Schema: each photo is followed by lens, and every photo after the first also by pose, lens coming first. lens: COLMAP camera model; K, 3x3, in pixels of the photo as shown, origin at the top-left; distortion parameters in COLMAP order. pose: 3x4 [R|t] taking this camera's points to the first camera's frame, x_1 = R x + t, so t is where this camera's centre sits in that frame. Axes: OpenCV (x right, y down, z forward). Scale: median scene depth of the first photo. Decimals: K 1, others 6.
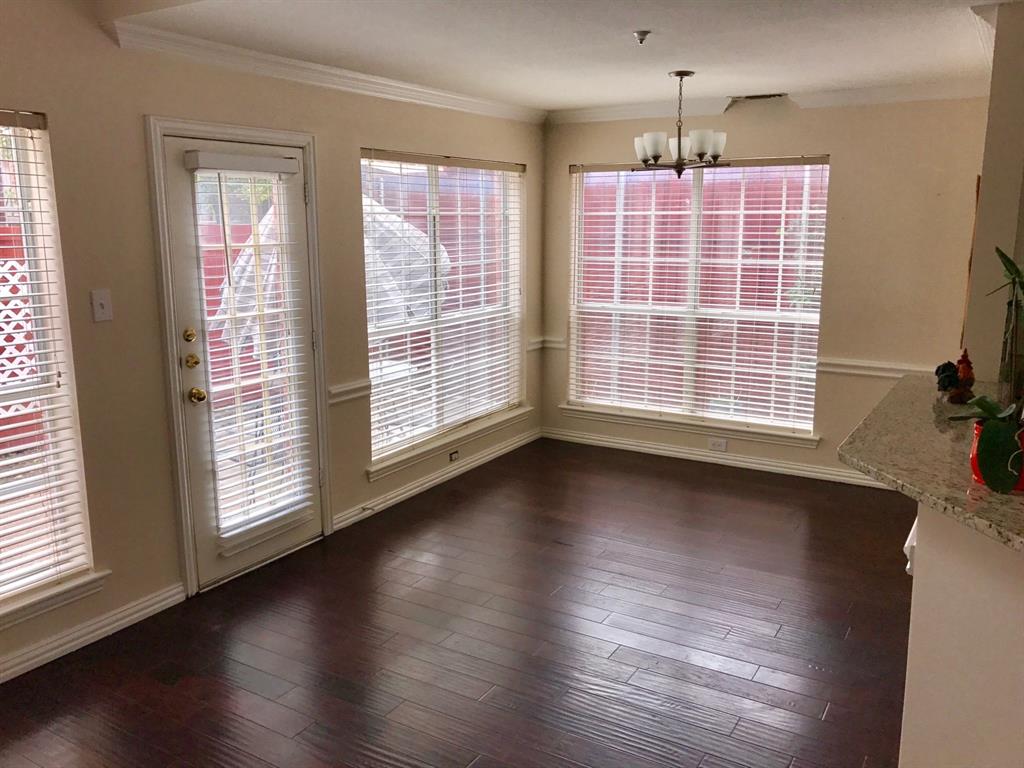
lens RADIAL K [[836.8, 0, 505.7], [0, 836.8, 379.5], [0, 0, 1]] dist [0.002991, -0.002421]
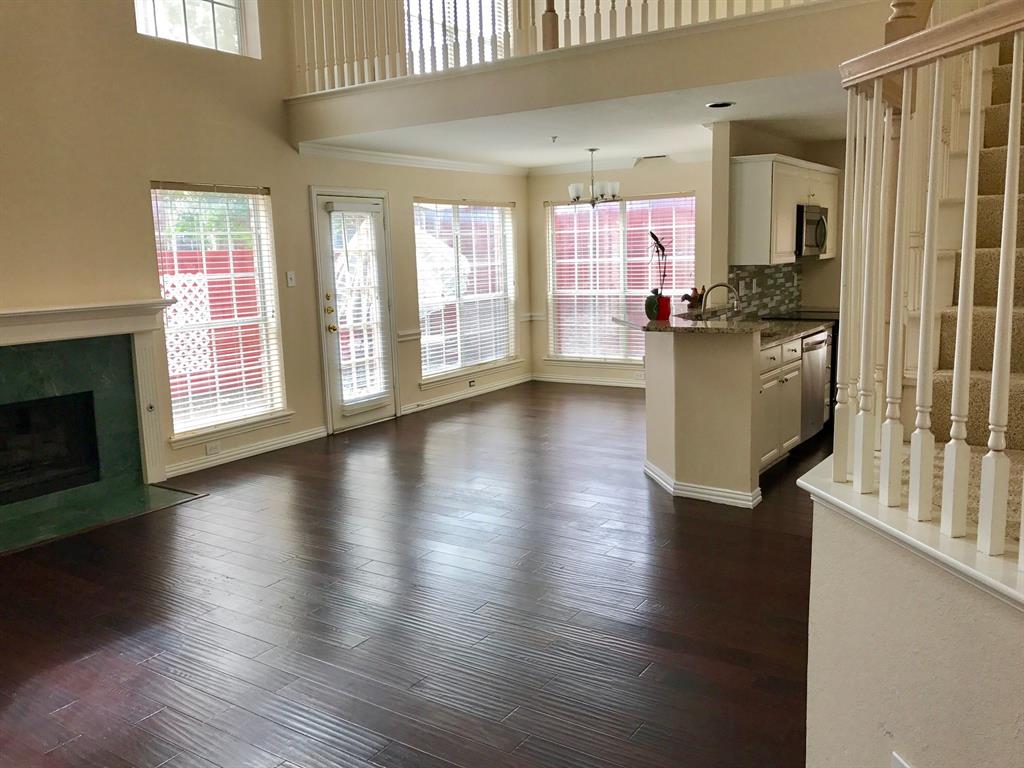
lens RADIAL K [[837.6, 0, 509.6], [0, 837.6, 380.2], [0, 0, 1]] dist [0.060362, -0.104024]
pose [[0.998734, -0.020940, -0.045733, 0.090839], [0.019243, 0.999121, -0.037233, 0.159375], [0.046473, 0.036306, 0.998260, -0.660591]]
